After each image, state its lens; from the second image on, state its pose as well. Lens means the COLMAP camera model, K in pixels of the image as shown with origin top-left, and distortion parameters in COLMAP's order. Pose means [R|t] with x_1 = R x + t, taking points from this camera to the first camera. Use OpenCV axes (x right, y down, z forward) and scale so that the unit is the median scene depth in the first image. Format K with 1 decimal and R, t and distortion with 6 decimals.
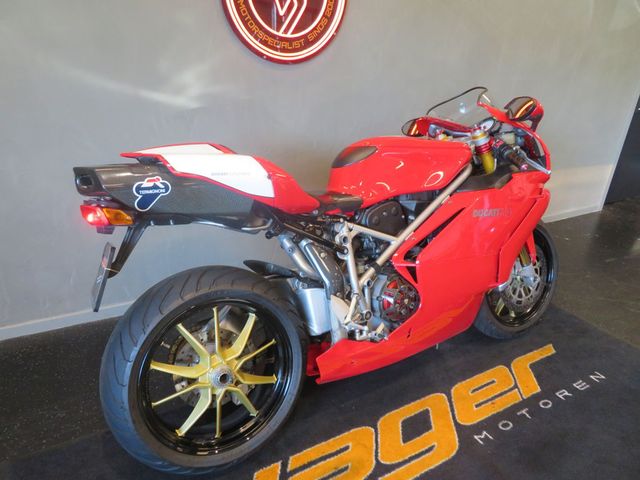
lens RADIAL K [[456.7, 0, 320.0], [0, 456.7, 240.0], [0, 0, 1]] dist [-0.002806, -0.008430]
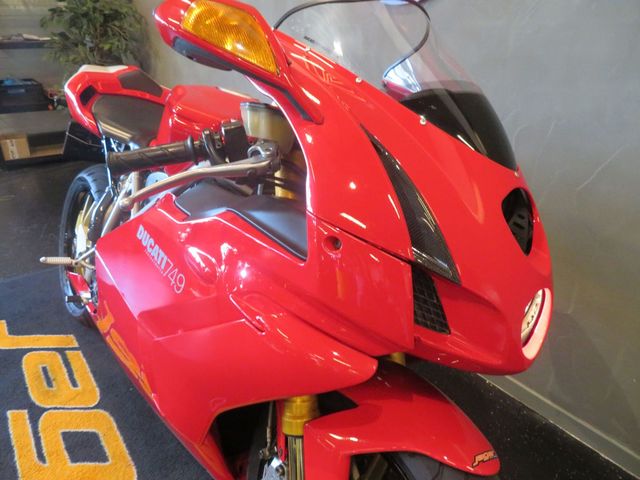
lens RADIAL K [[456.7, 0, 320.0], [0, 456.7, 240.0], [0, 0, 1]] dist [-0.002806, -0.008430]
pose [[0.112428, 0.351555, -0.929392, 0.925356], [-0.399482, 0.872397, 0.281671, -0.304592], [0.909821, 0.339608, 0.238521, 1.149561]]
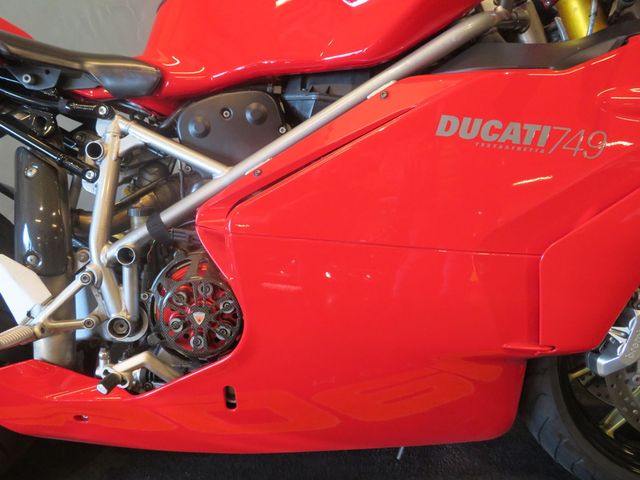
lens RADIAL K [[456.7, 0, 320.0], [0, 456.7, 240.0], [0, 0, 1]] dist [-0.002806, -0.008430]
pose [[0.856219, 0.149388, -0.494542, 0.478011], [-0.164709, 0.986260, 0.012756, 0.043502], [0.489652, 0.070534, 0.869060, 0.704549]]
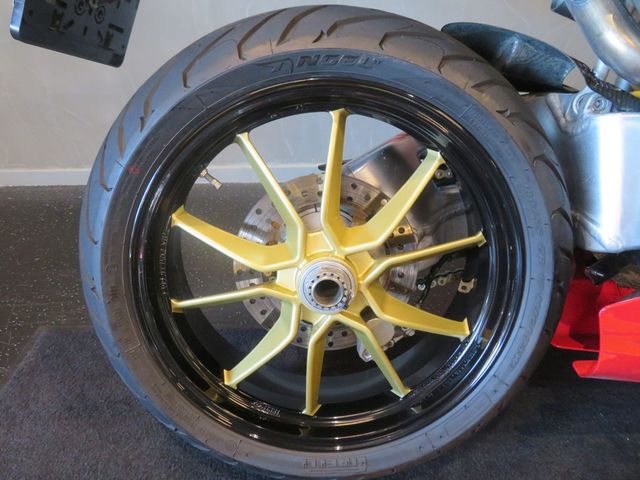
lens RADIAL K [[456.7, 0, 320.0], [0, 456.7, 240.0], [0, 0, 1]] dist [-0.002806, -0.008430]
pose [[0.853415, 0.200713, -0.481037, -0.029688], [-0.131051, 0.975865, 0.174680, 0.170880], [0.504488, -0.086034, 0.859122, 0.588257]]
